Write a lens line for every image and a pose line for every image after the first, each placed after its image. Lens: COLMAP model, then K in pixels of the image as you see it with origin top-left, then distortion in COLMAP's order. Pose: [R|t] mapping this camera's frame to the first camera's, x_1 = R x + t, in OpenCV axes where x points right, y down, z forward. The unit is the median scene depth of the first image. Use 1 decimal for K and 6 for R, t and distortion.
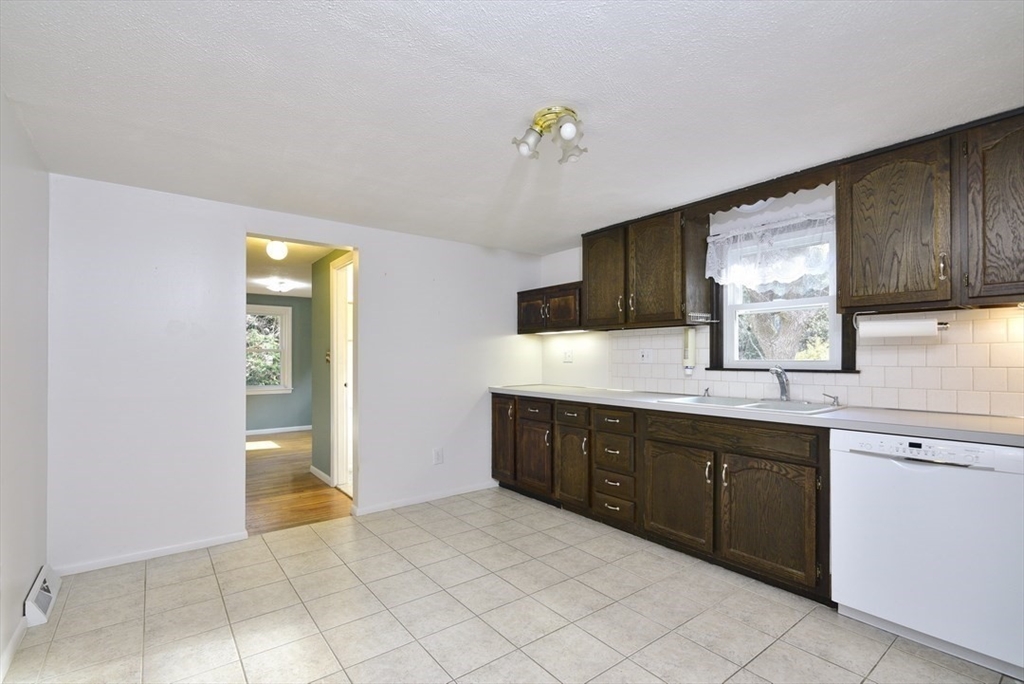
lens RADIAL K [[472.3, 0, 479.1], [0, 472.3, 364.8], [0, 0, 1]] dist [0.000275, 0.000055]
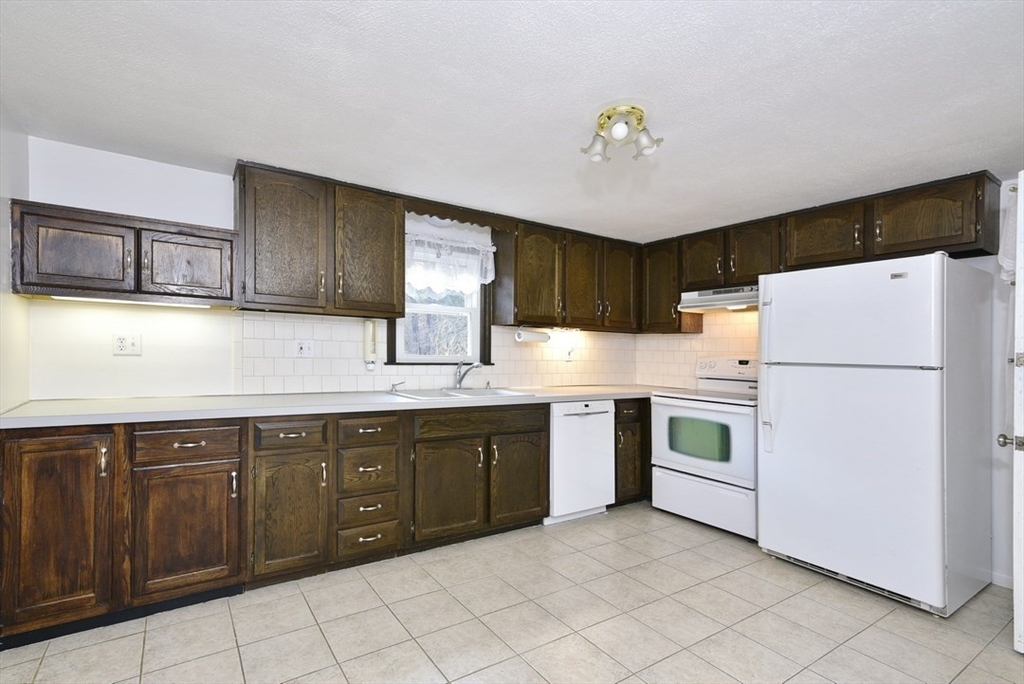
lens RADIAL K [[470.5, 0, 507.2], [0, 470.5, 355.0], [0, 0, 1]] dist [0.002284, 0.000647]
pose [[0.027754, -0.001008, 0.999614, -0.576363], [-0.005385, 0.999985, 0.001158, -0.013934], [-0.999600, -0.005415, 0.027748, 0.840631]]
